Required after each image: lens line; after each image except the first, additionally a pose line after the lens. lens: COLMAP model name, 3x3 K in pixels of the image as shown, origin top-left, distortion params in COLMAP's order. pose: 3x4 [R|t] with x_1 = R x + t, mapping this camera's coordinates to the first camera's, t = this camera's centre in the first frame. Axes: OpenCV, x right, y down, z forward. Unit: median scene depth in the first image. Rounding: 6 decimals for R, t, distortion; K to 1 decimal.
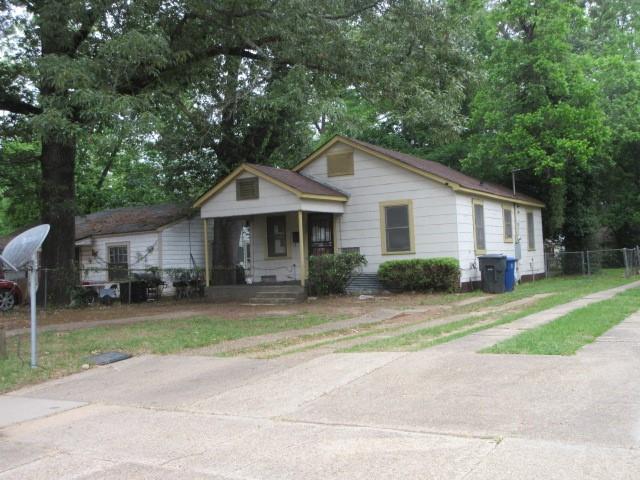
lens RADIAL K [[667.6, 0, 321.2], [0, 667.6, 239.9], [0, 0, 1]] dist [-0.002127, 0.000000]
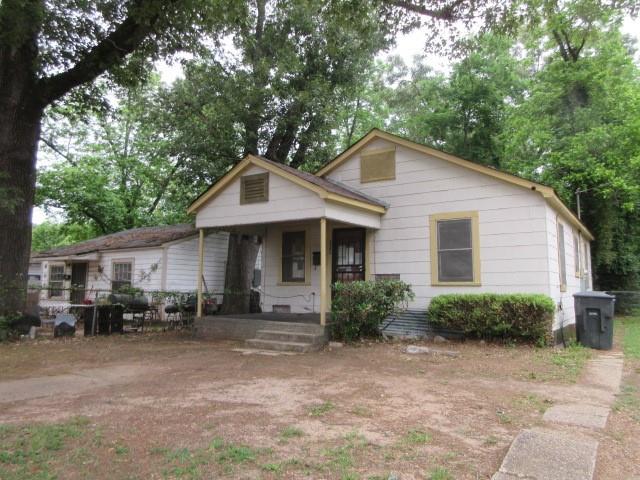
lens RADIAL K [[474.9, 0, 319.2], [0, 474.9, 235.7], [0, 0, 1]] dist [-0.020256, -0.004531]
pose [[0.998220, 0.041098, -0.043212, -0.012467], [-0.044274, 0.996176, -0.075322, 0.012024], [0.039951, 0.077102, 0.996222, 0.455980]]
